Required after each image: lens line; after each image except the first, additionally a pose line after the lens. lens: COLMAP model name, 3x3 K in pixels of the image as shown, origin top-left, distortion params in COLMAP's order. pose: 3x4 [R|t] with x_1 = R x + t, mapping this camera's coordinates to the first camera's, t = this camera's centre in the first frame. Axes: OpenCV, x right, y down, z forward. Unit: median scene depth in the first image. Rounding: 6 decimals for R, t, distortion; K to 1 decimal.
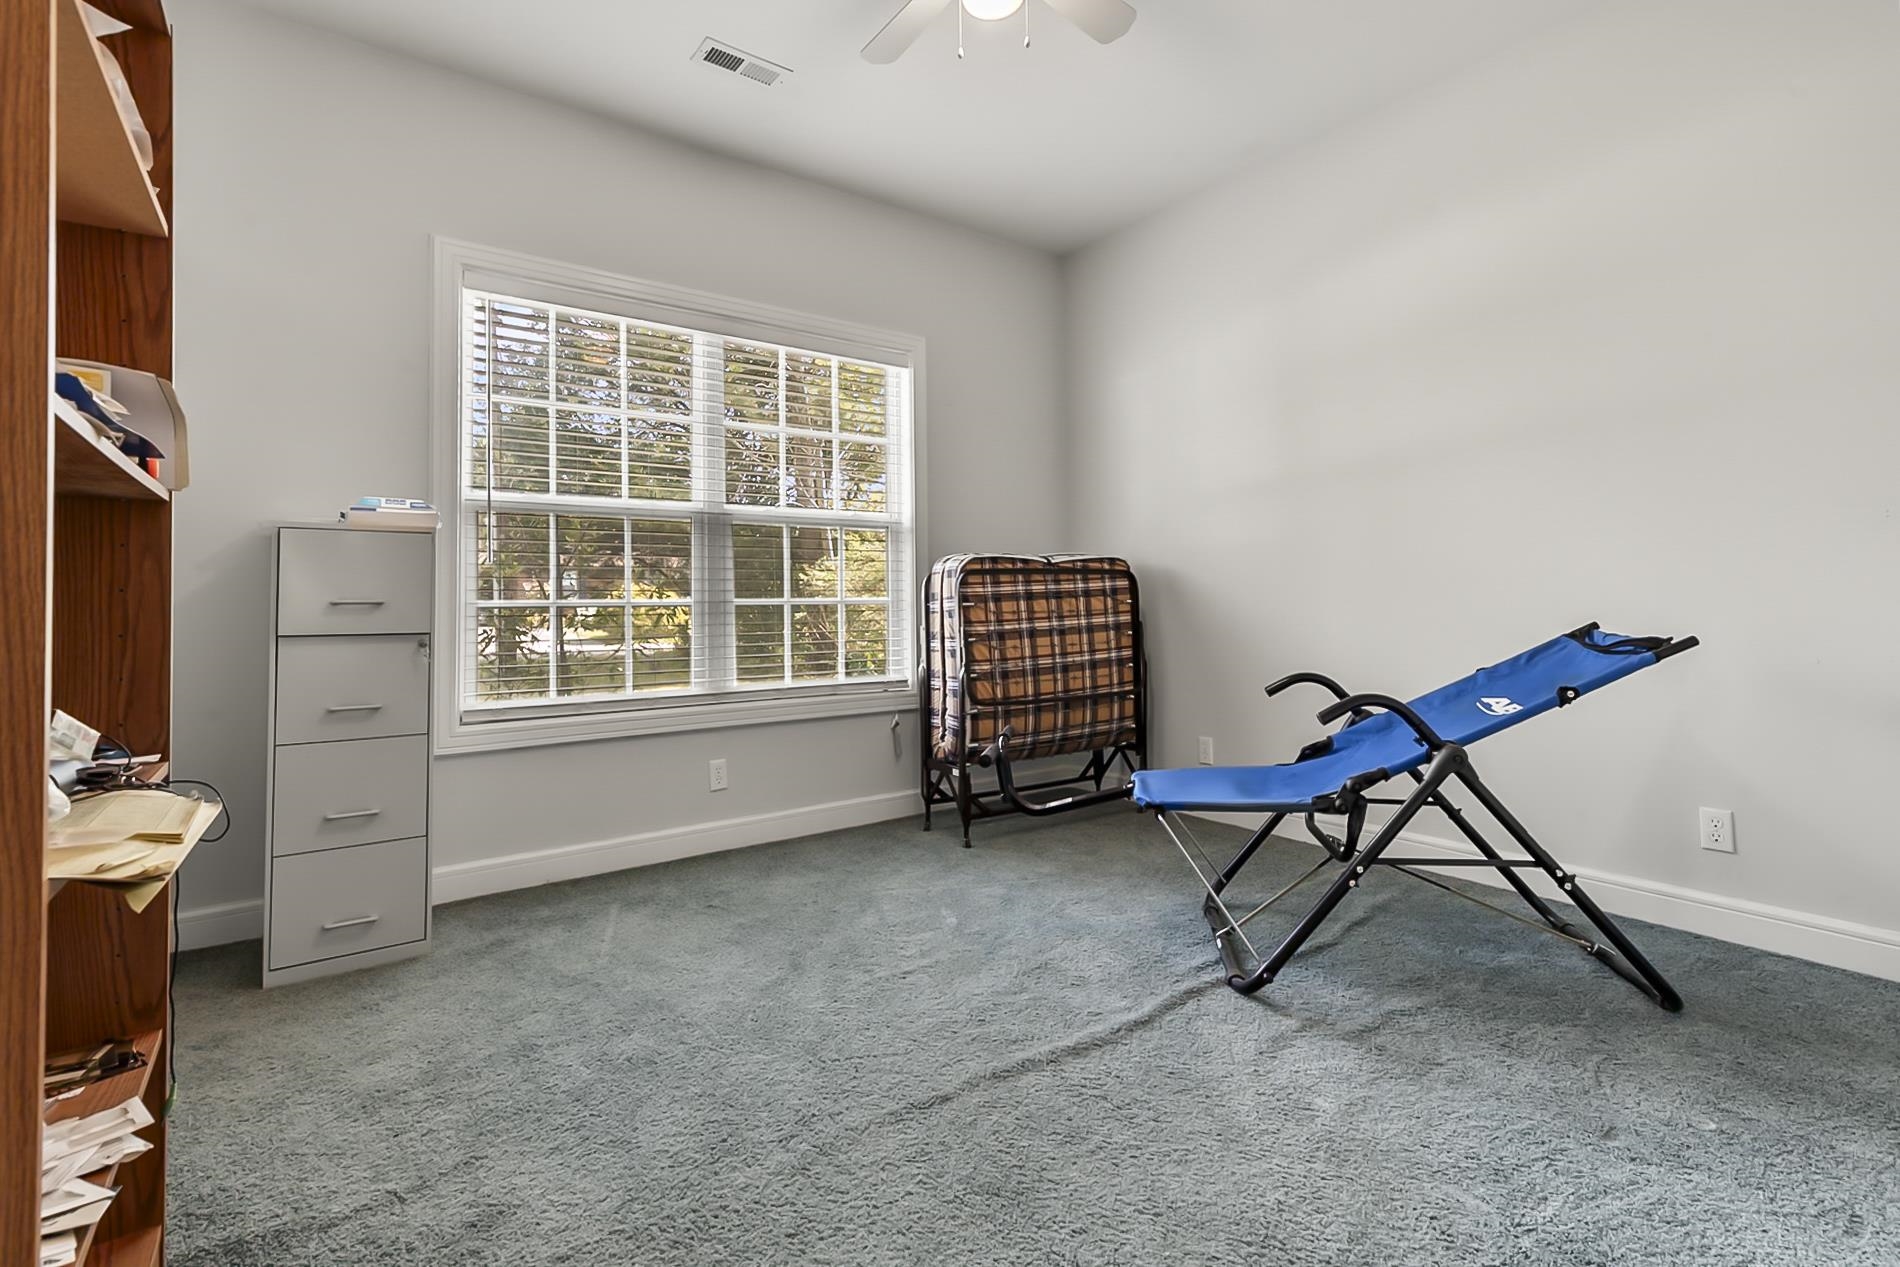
lens RADIAL K [[875.2, 0, 959.0], [0, 875.2, 568.8], [0, 0, 1]] dist [0.019118, 0.000116]
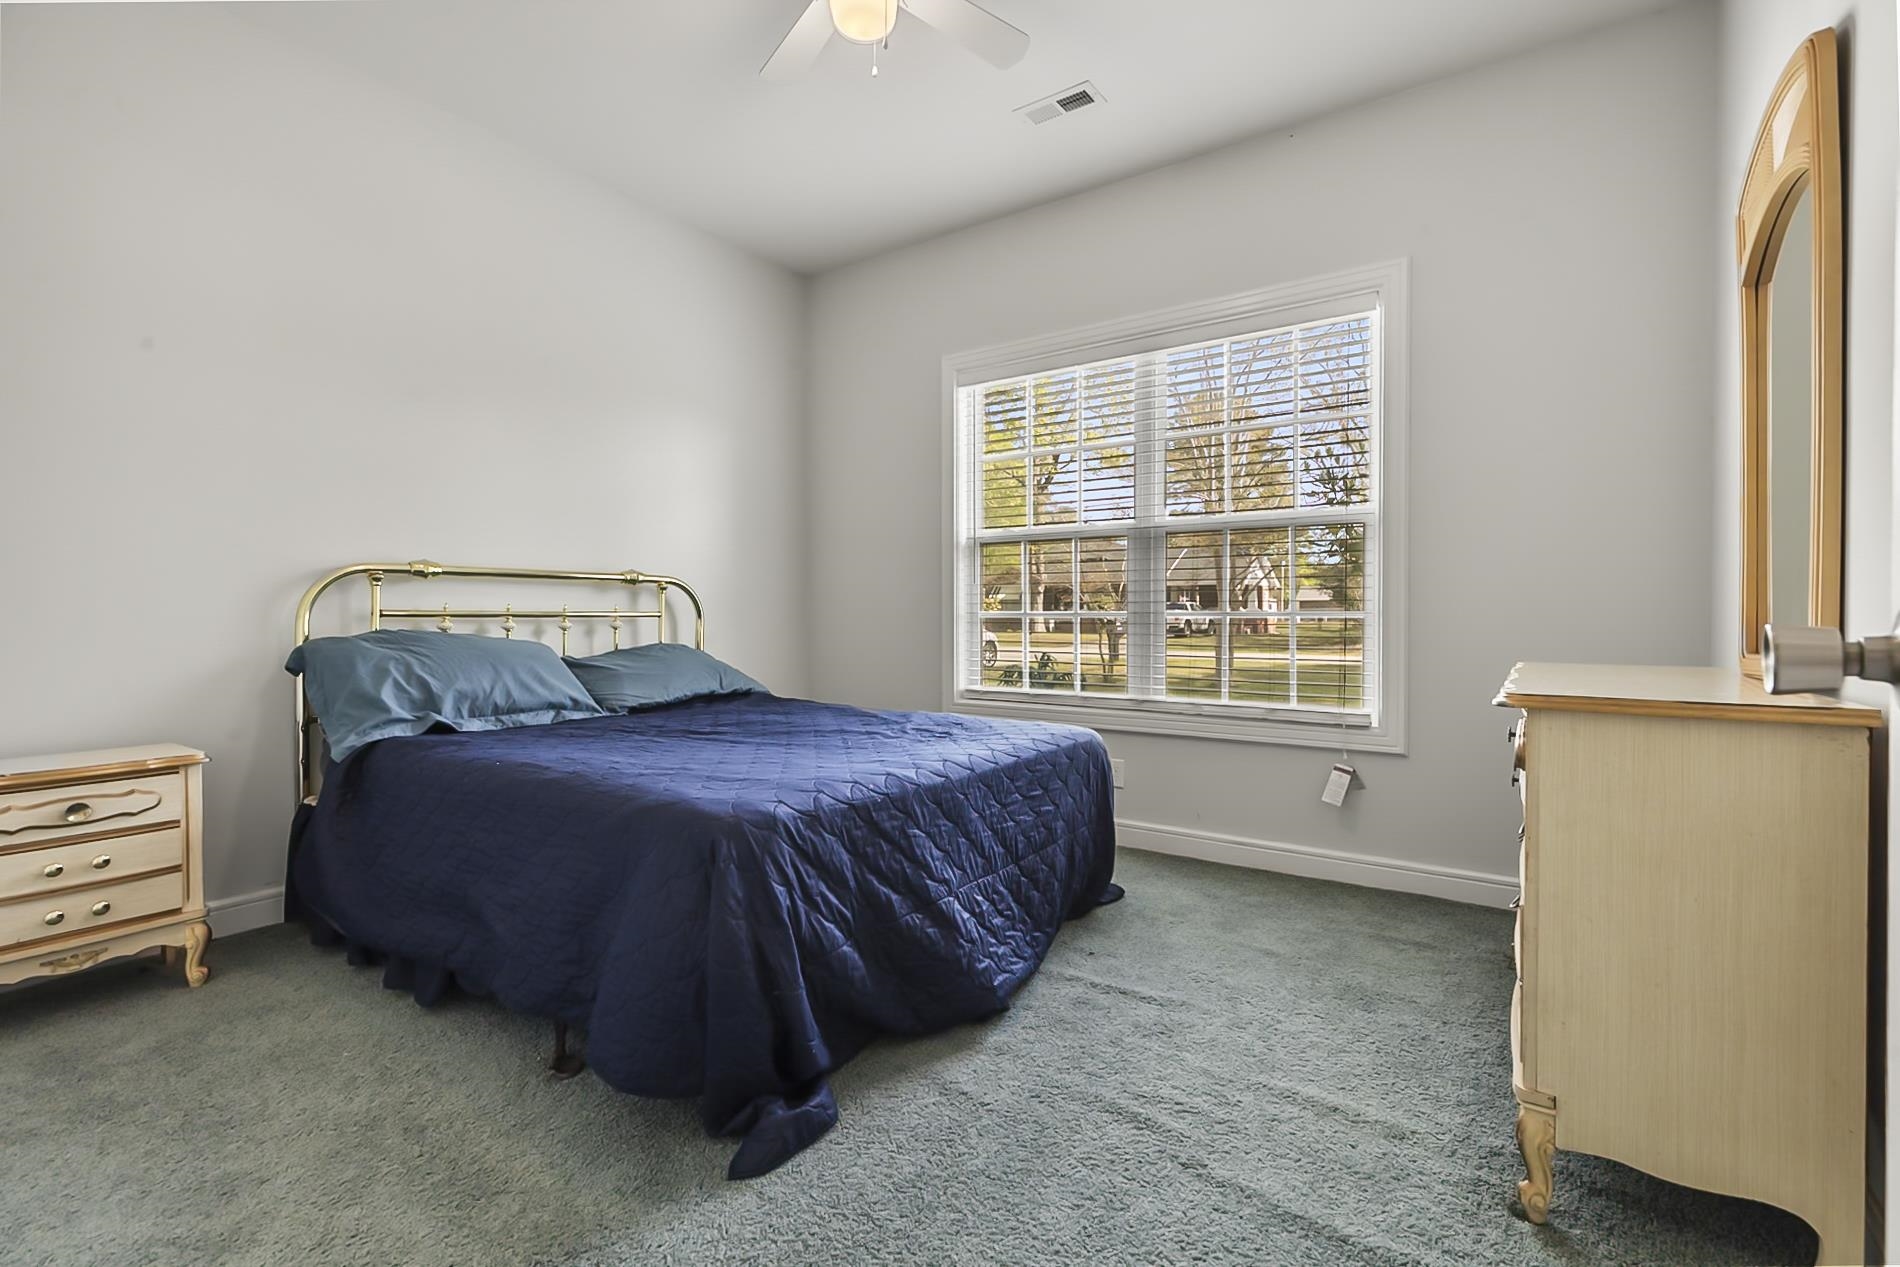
lens RADIAL K [[875.2, 0, 952.7], [0, 875.2, 625.5], [0, 0, 1]] dist [0.019118, 0.000116]
pose [[0.277003, 0.029893, -0.960404, 0.789374], [0.030137, 0.998754, 0.039778, 0.005518], [0.960396, -0.039962, 0.275757, 0.588889]]
